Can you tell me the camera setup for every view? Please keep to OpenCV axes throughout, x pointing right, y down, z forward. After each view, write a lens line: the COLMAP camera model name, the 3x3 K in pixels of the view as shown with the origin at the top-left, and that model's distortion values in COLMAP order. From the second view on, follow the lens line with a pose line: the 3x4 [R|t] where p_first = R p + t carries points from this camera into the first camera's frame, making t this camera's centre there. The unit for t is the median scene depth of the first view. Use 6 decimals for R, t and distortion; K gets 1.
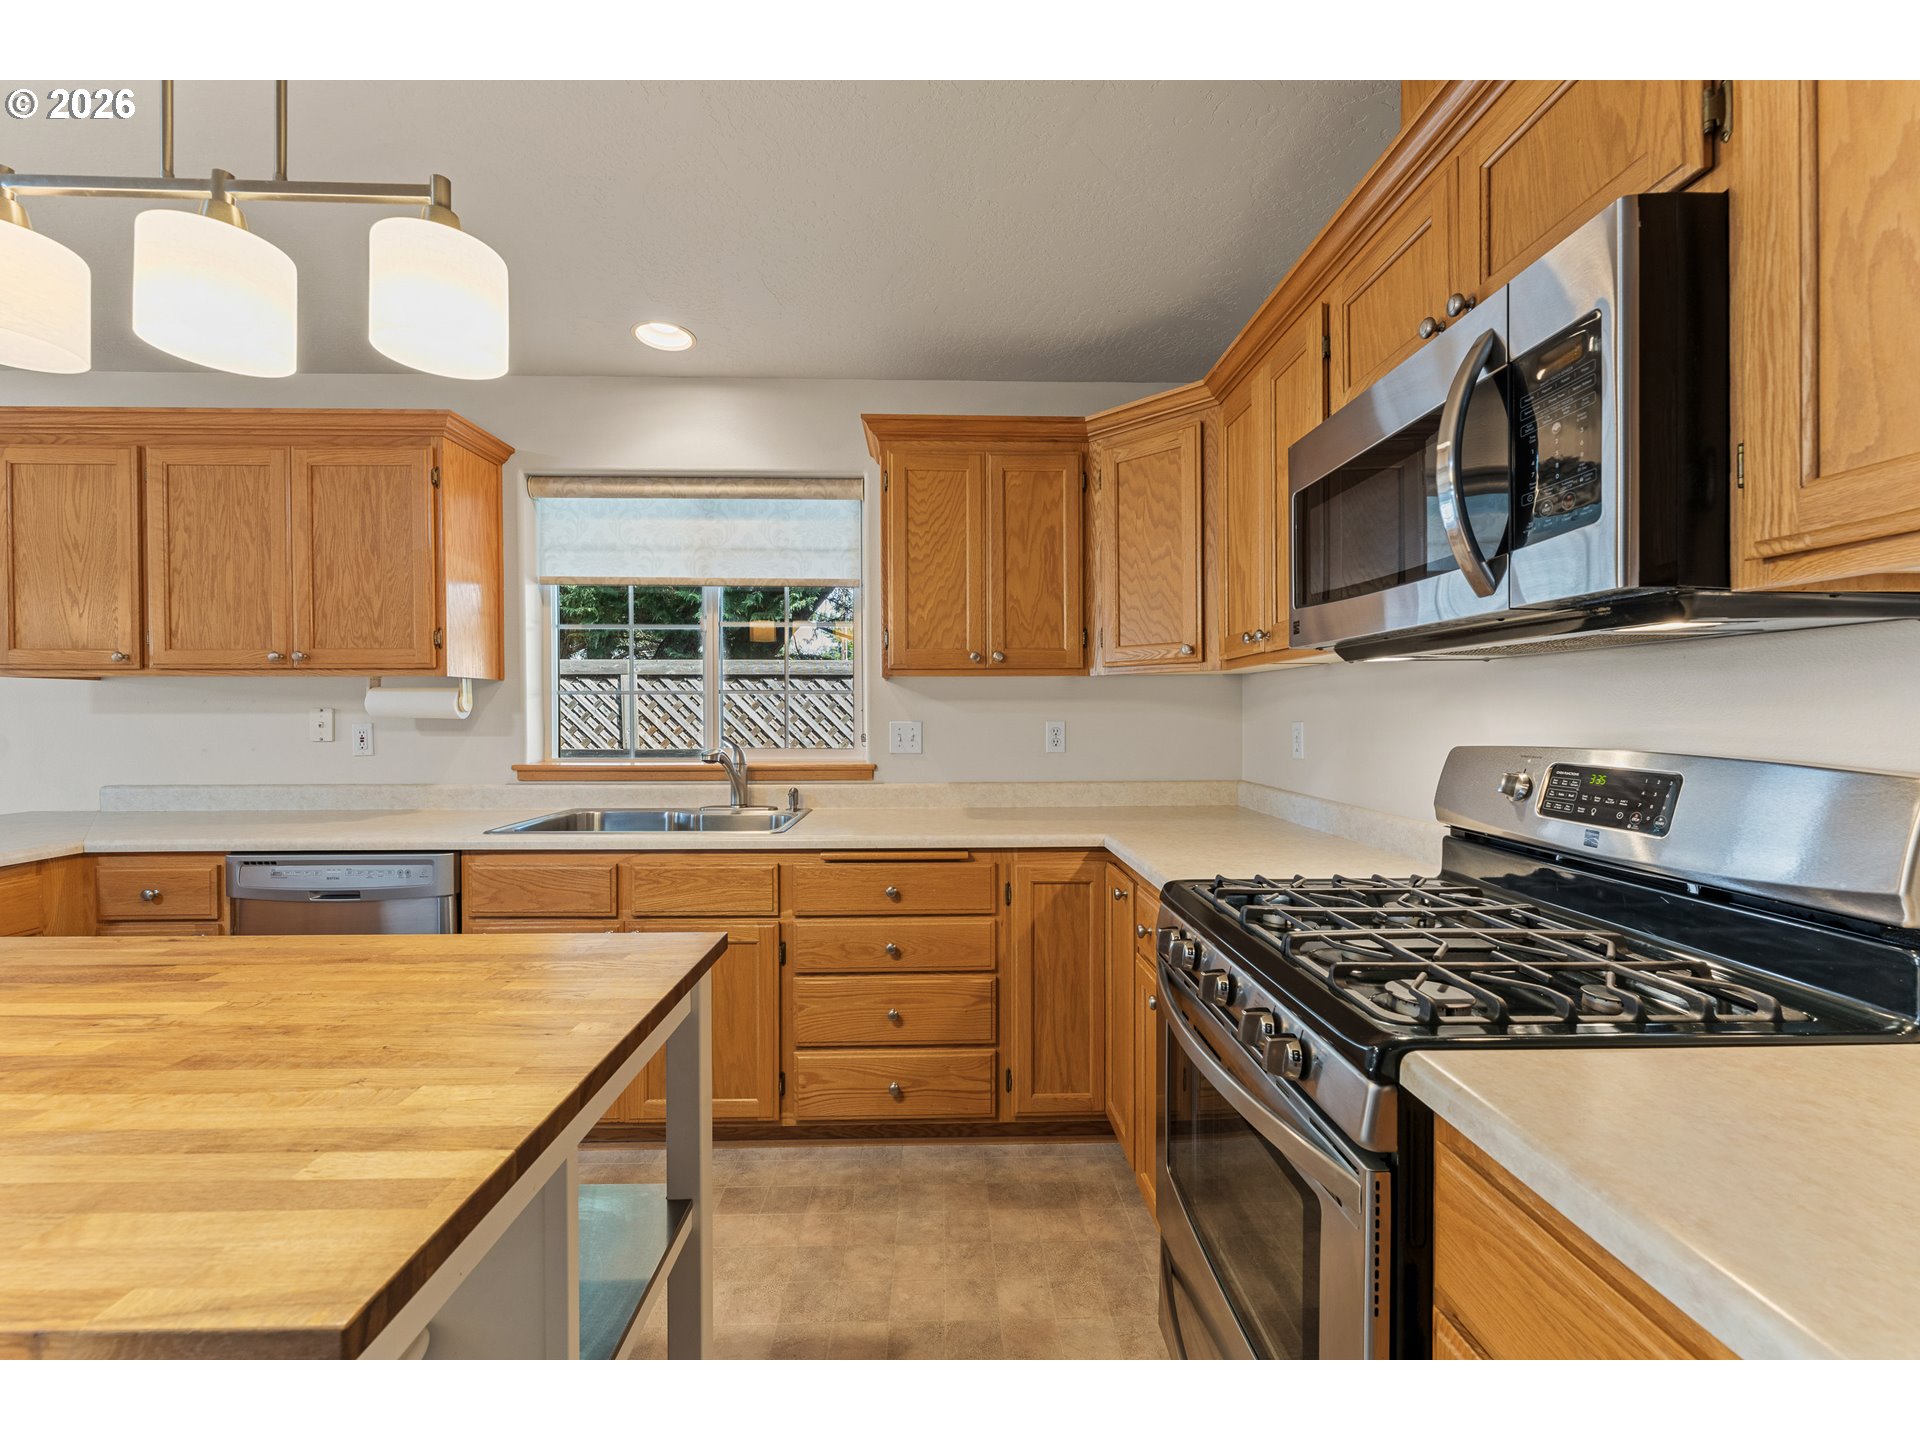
lens RADIAL K [[776.5, 0, 962.4], [0, 776.5, 718.5], [0, 0, 1]] dist [-0.000443, 0.000600]
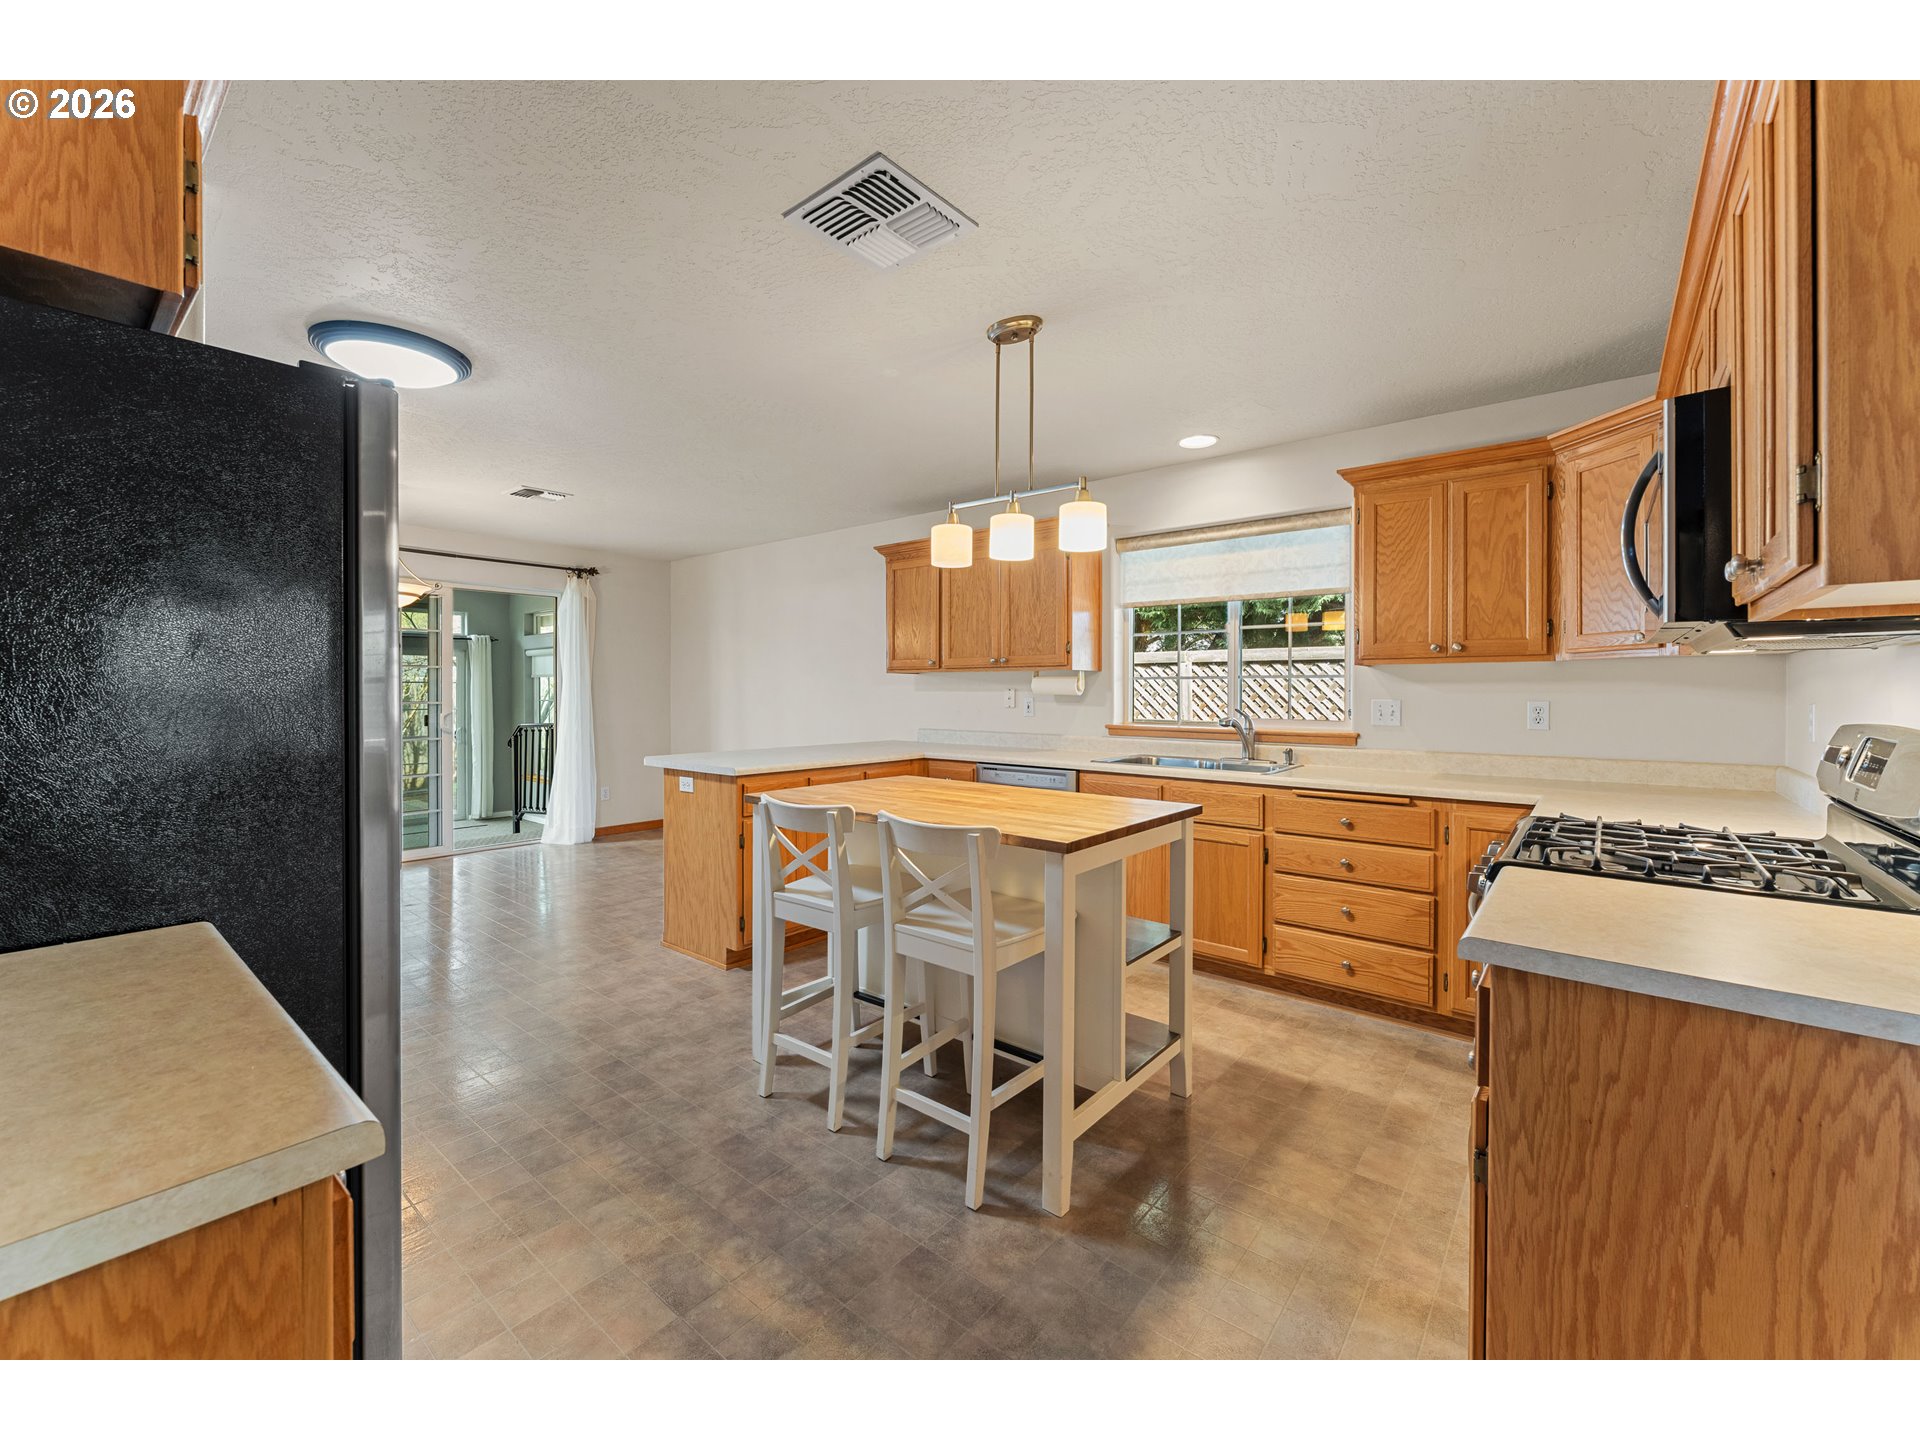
lens RADIAL K [[776.5, 0, 960.5], [0, 776.5, 701.3], [0, 0, 1]] dist [-0.000443, 0.000600]
pose [[0.756989, 0.012080, -0.653316, 0.251770], [-0.009498, 0.999927, 0.007484, 0.003604], [0.653359, 0.000540, 0.757048, -0.429581]]
